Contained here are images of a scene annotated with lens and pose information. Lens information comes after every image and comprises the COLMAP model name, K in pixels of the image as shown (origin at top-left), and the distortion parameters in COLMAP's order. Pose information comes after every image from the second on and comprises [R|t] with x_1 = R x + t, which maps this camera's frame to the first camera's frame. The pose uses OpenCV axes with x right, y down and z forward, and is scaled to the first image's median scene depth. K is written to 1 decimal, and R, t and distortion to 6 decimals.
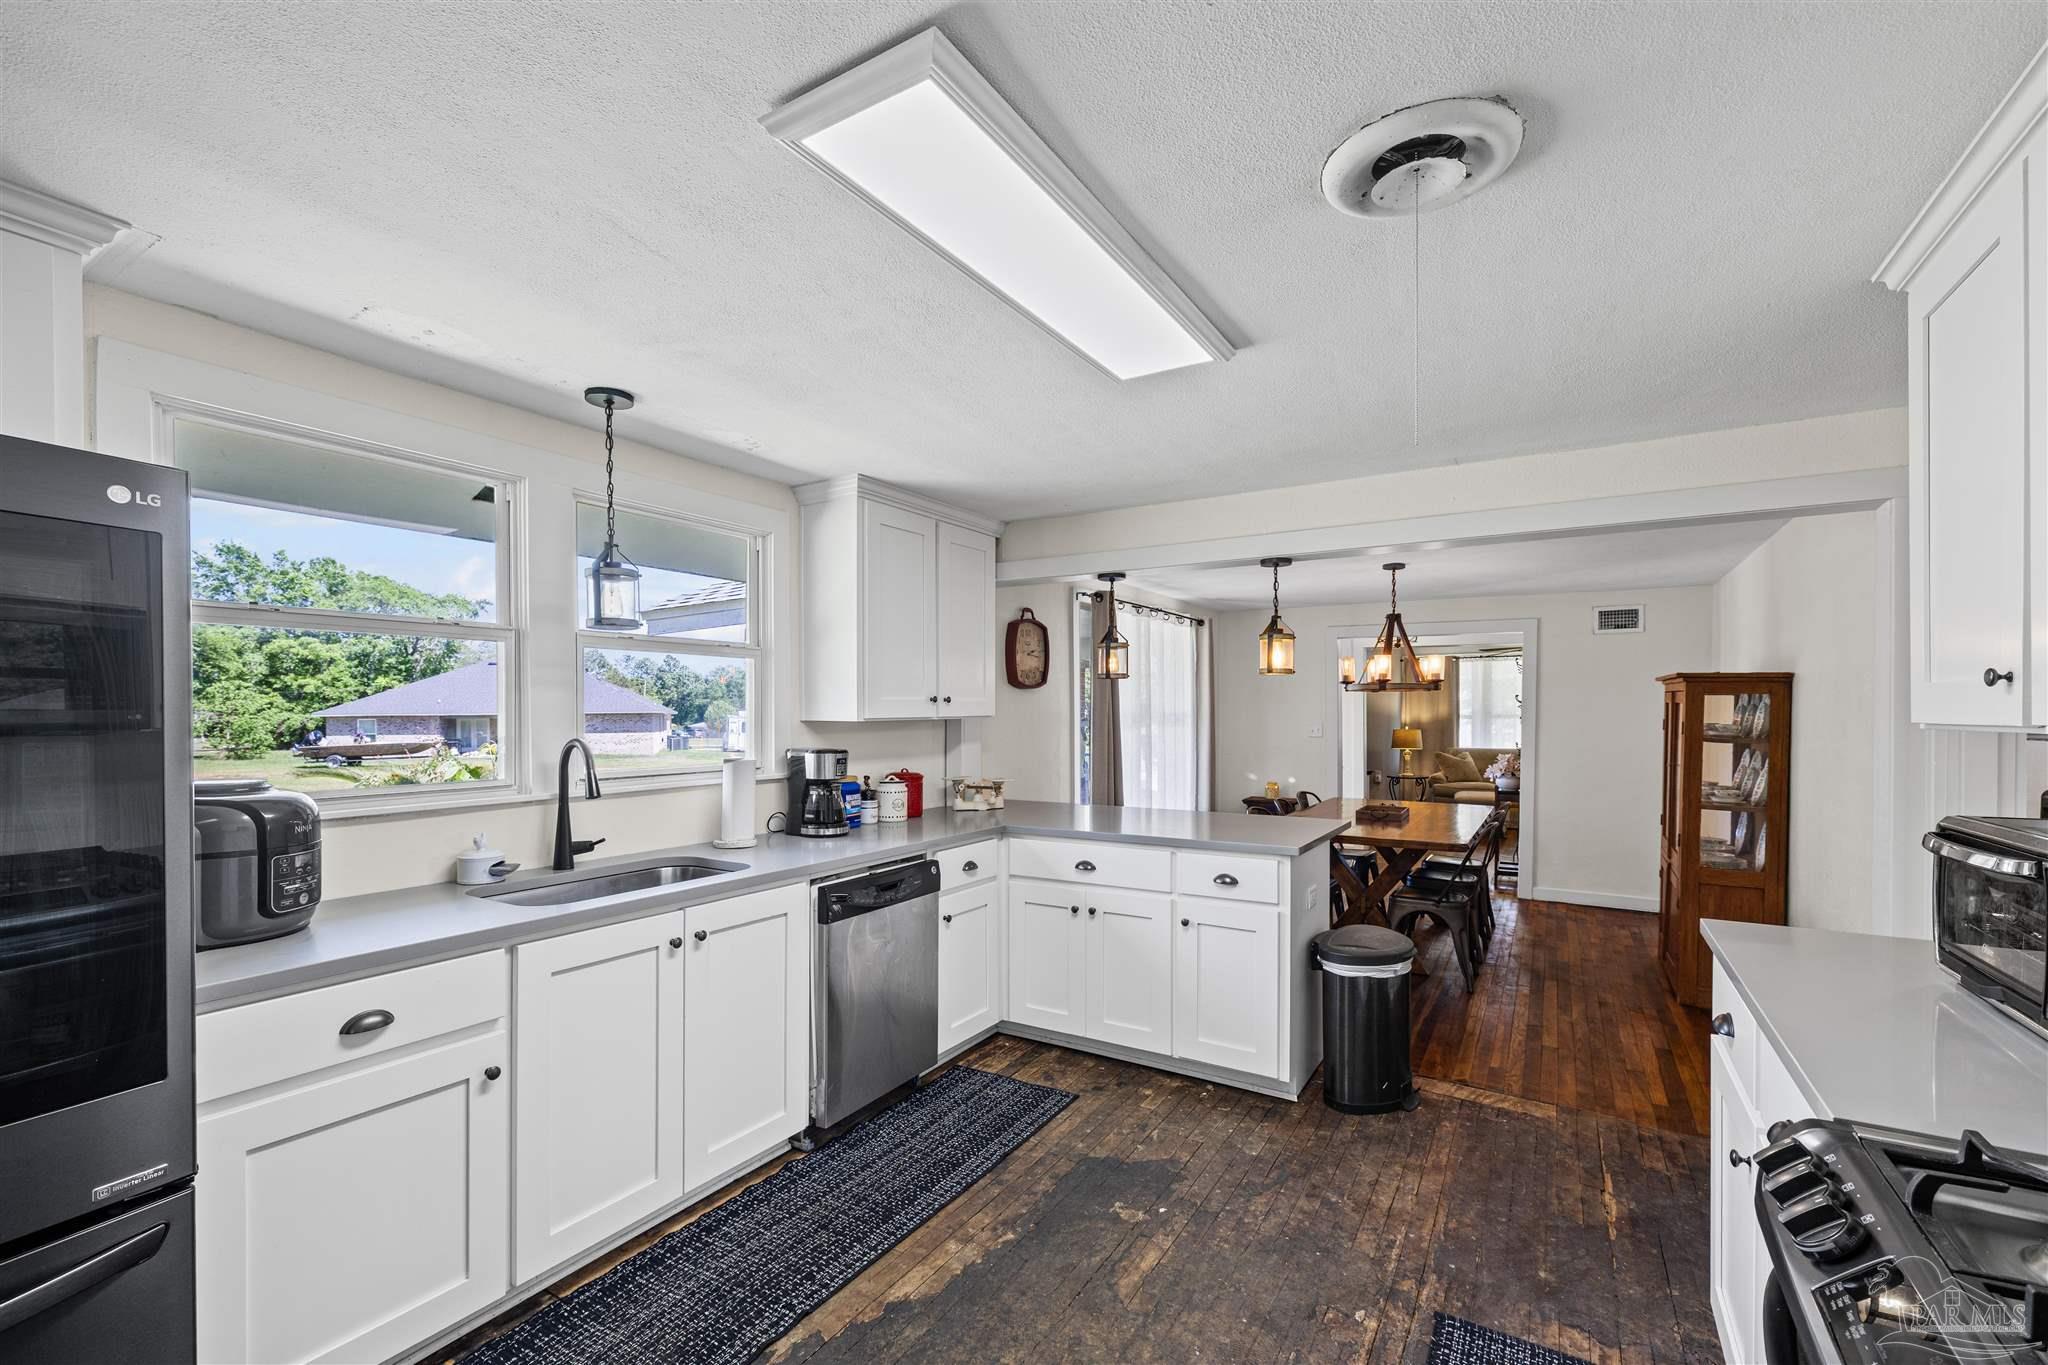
lens RADIAL K [[866.7, 0, 1009.5], [0, 866.7, 718.9], [0, 0, 1]] dist [0.000155, 0.001382]
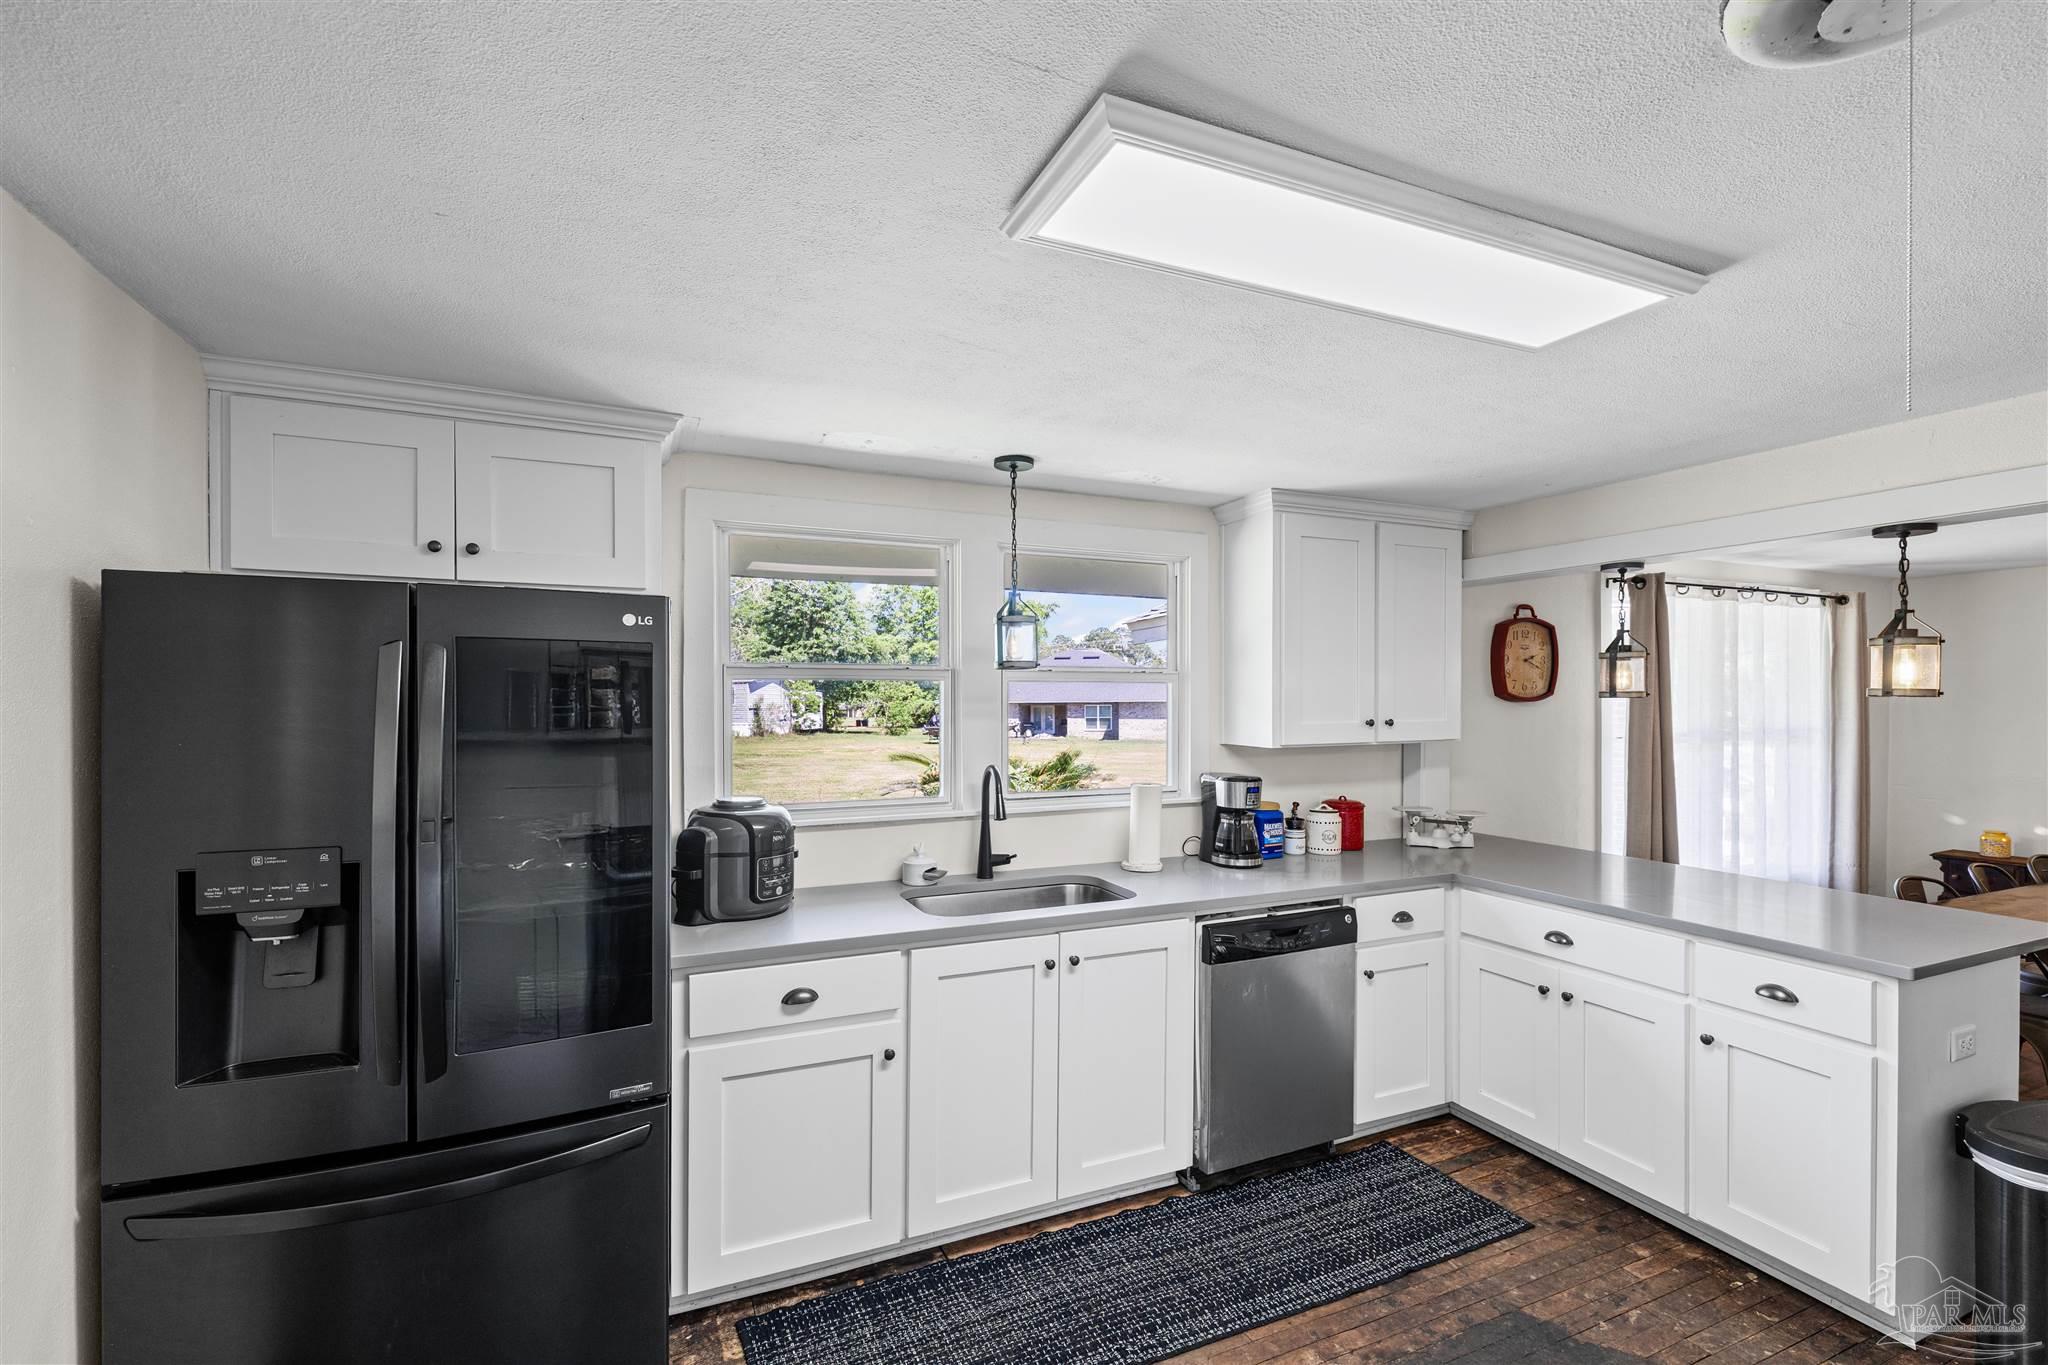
lens RADIAL K [[866.7, 0, 1010.4], [0, 866.7, 704.0], [0, 0, 1]] dist [0.000155, 0.001382]
pose [[0.826493, 0.005484, -0.562921, 0.128128], [-0.006282, 0.999980, 0.000519, -0.046973], [0.562913, 0.003107, 0.826511, 0.059024]]
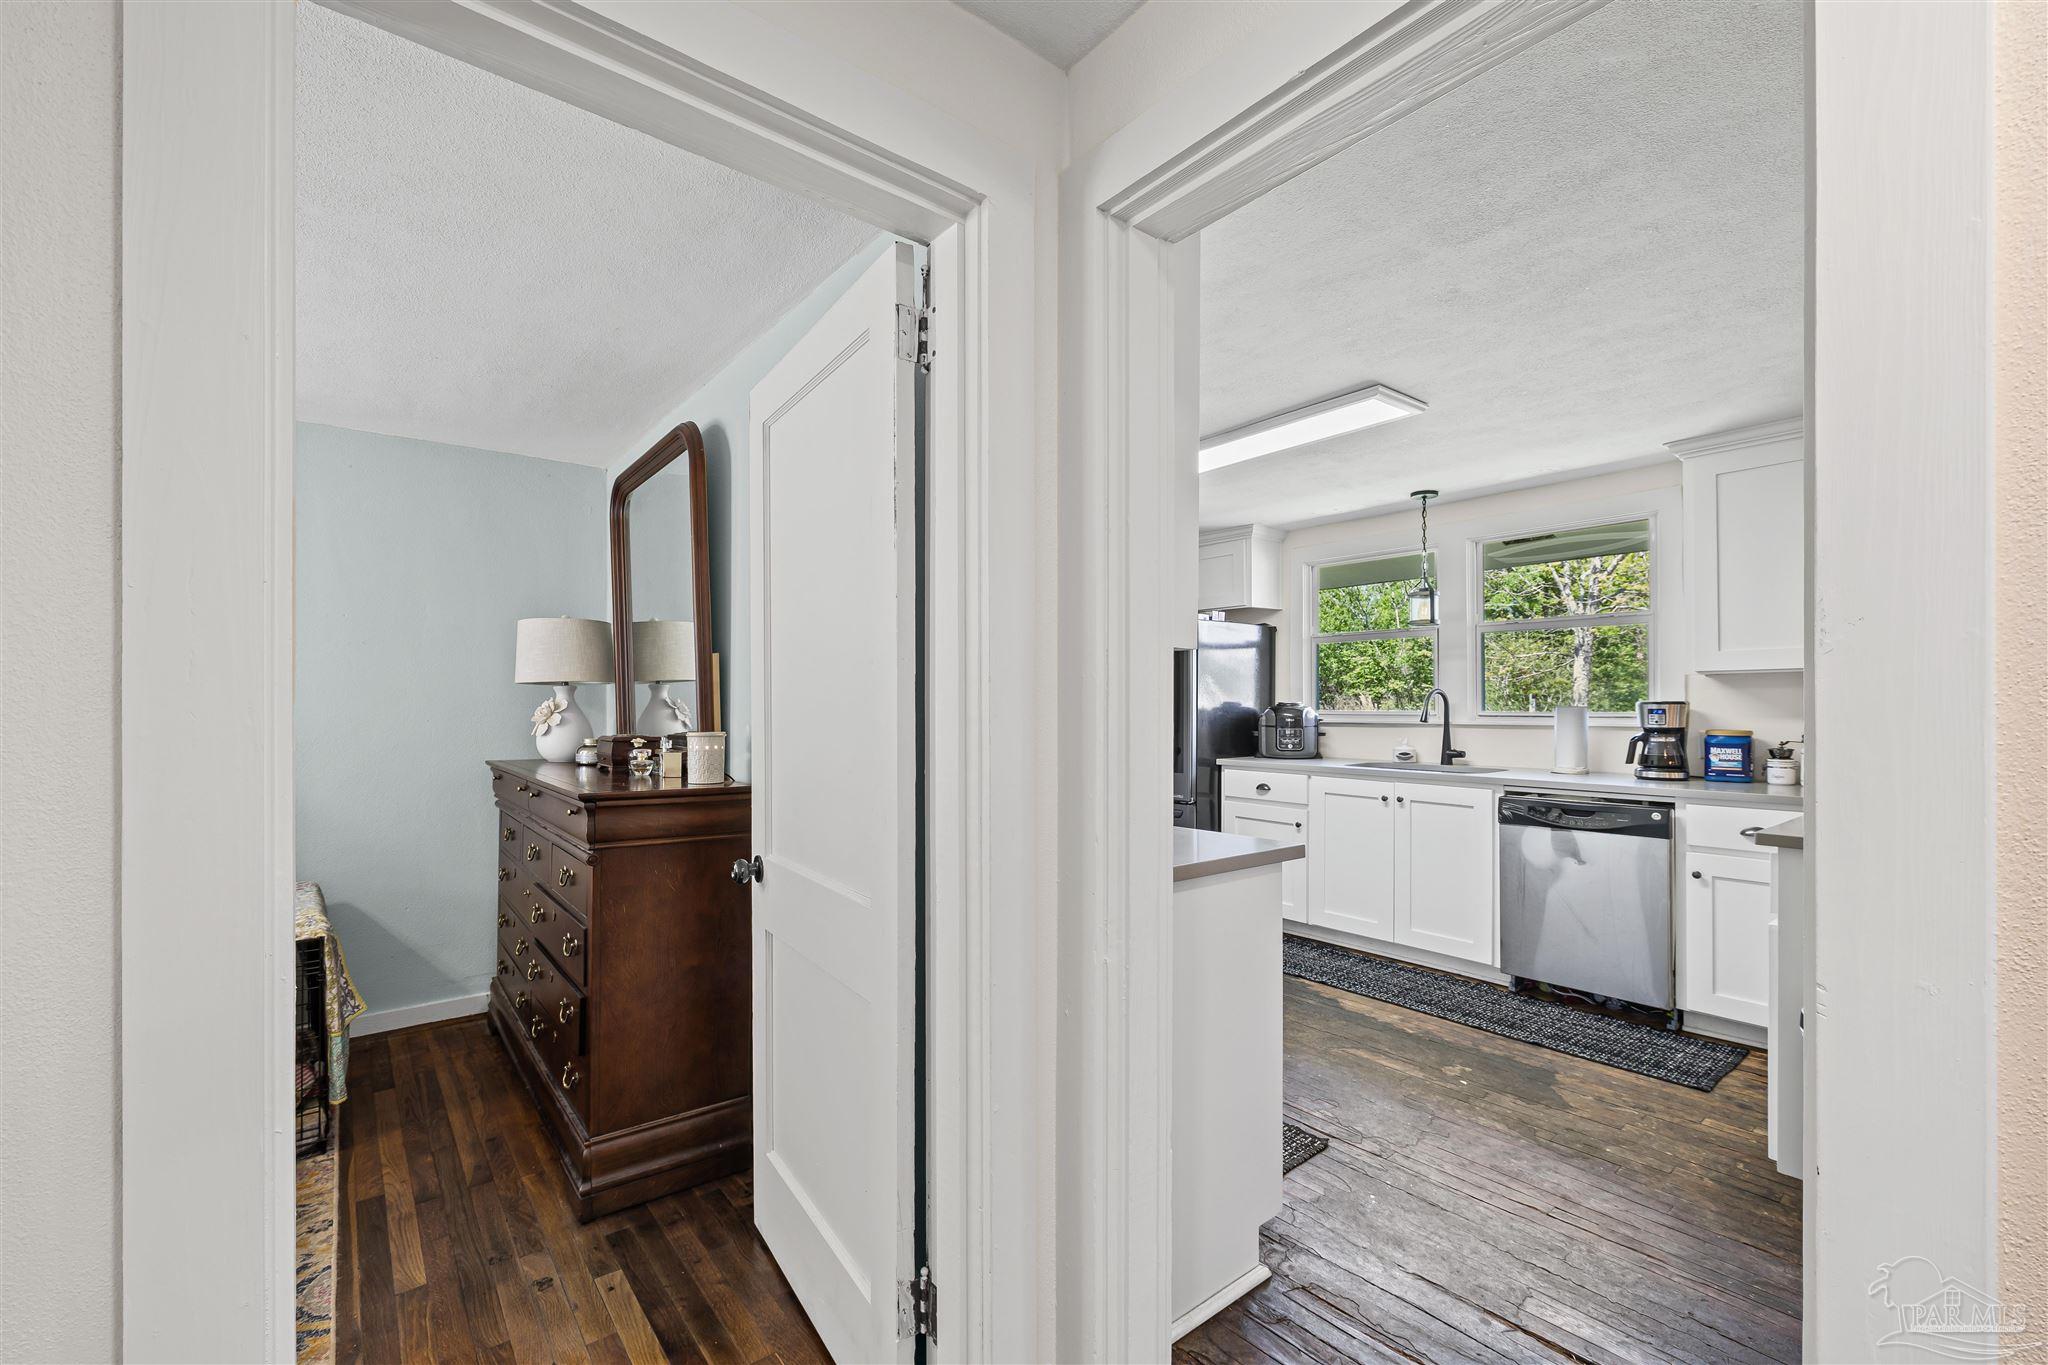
lens RADIAL K [[866.7, 0, 1011.5], [0, 866.7, 701.5], [0, 0, 1]] dist [0.000155, 0.001382]
pose [[-0.334744, 0.001625, -0.942308, 1.142756], [-0.002831, 0.999992, 0.002730, 0.036828], [0.942305, 0.003581, -0.334737, 0.623580]]
